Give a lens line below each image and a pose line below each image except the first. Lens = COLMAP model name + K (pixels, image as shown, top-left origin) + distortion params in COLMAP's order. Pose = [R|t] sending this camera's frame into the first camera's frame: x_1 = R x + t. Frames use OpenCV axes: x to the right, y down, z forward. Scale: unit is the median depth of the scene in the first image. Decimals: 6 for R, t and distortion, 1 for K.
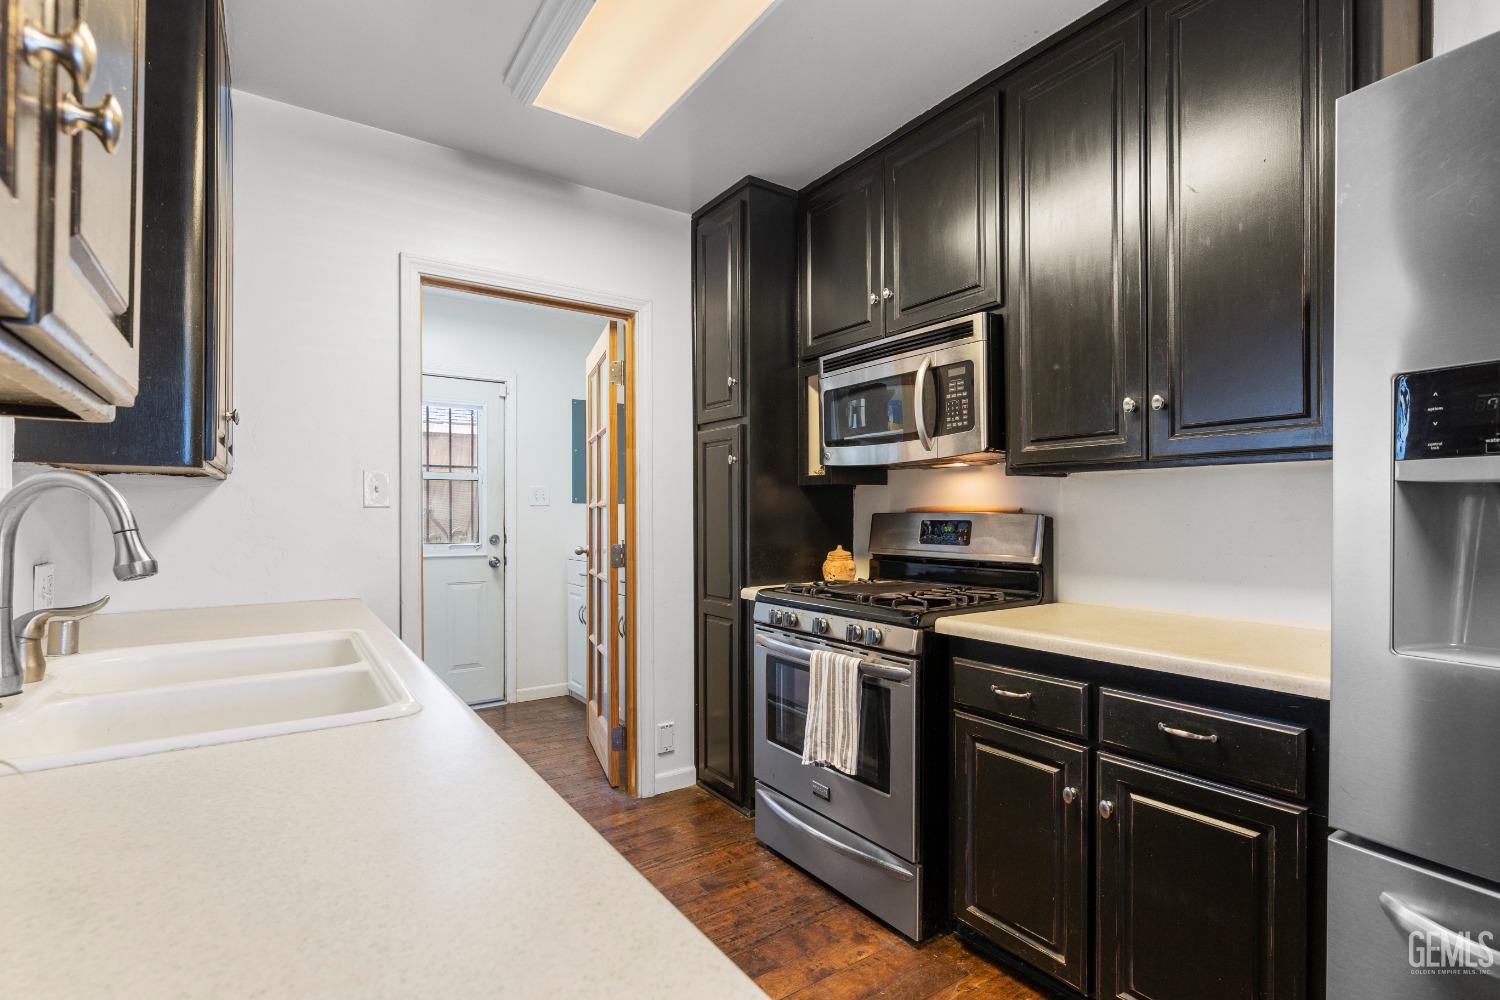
lens RADIAL K [[704.2, 0, 752.2], [0, 704.2, 514.2], [0, 0, 1]] dist [0.001284, -0.000765]
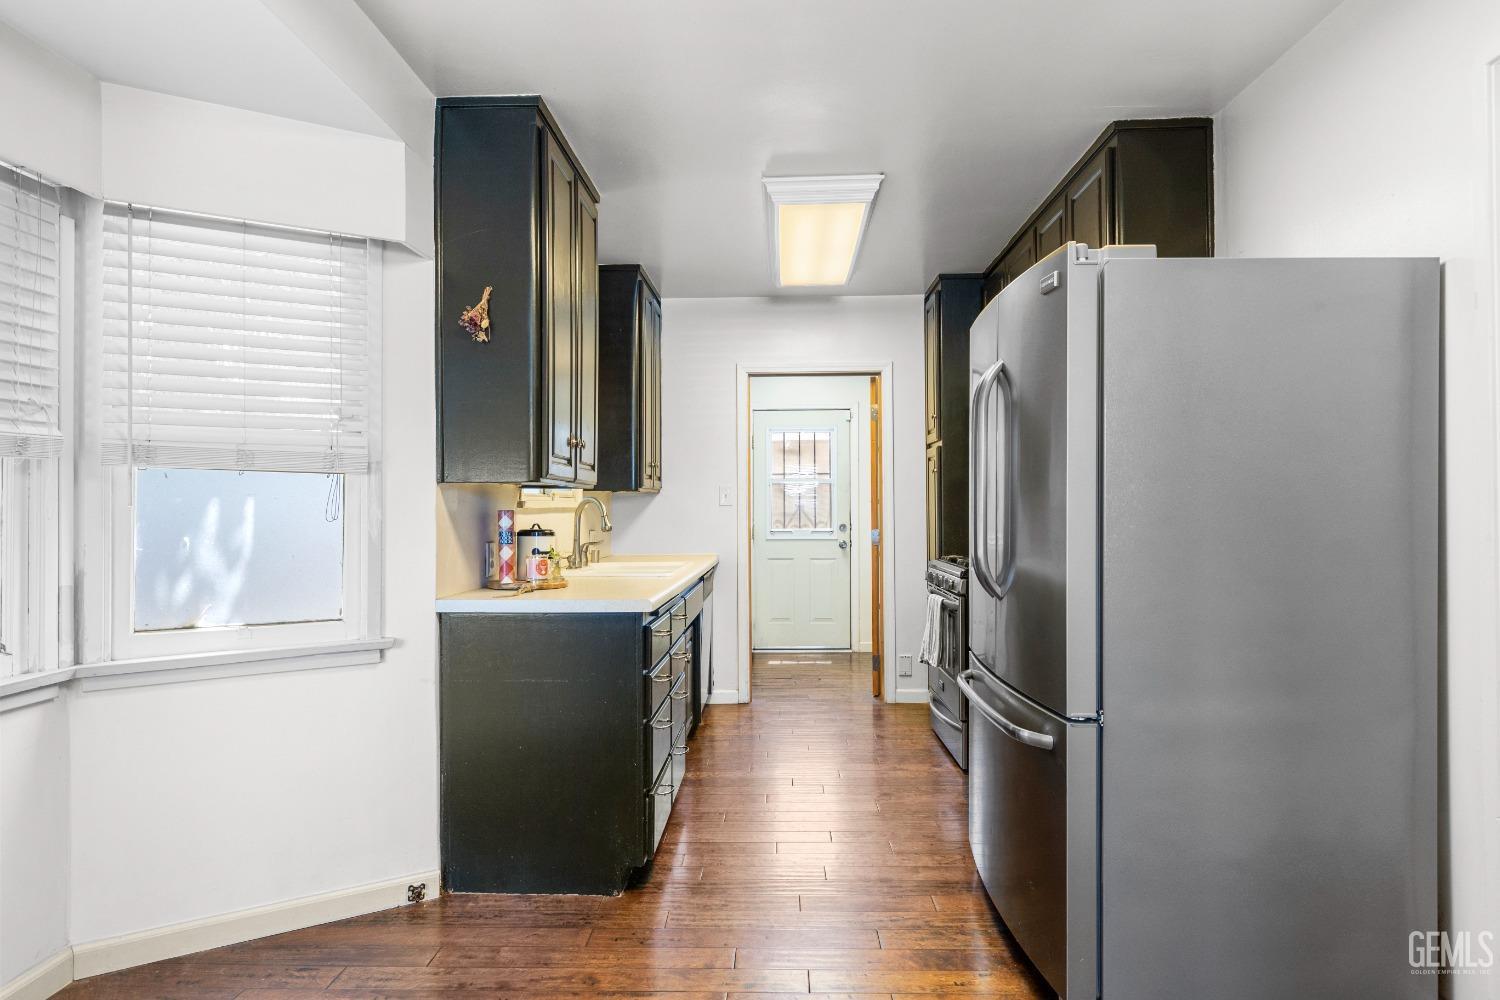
lens RADIAL K [[814.1, 0, 753.0], [0, 814.1, 505.0], [0, 0, 1]] dist [0.004550, -0.002051]
pose [[0.809483, -0.003316, -0.587134, 0.405284], [0.003088, 0.999994, -0.001390, -0.004725], [0.587135, -0.000688, 0.809489, -0.352233]]
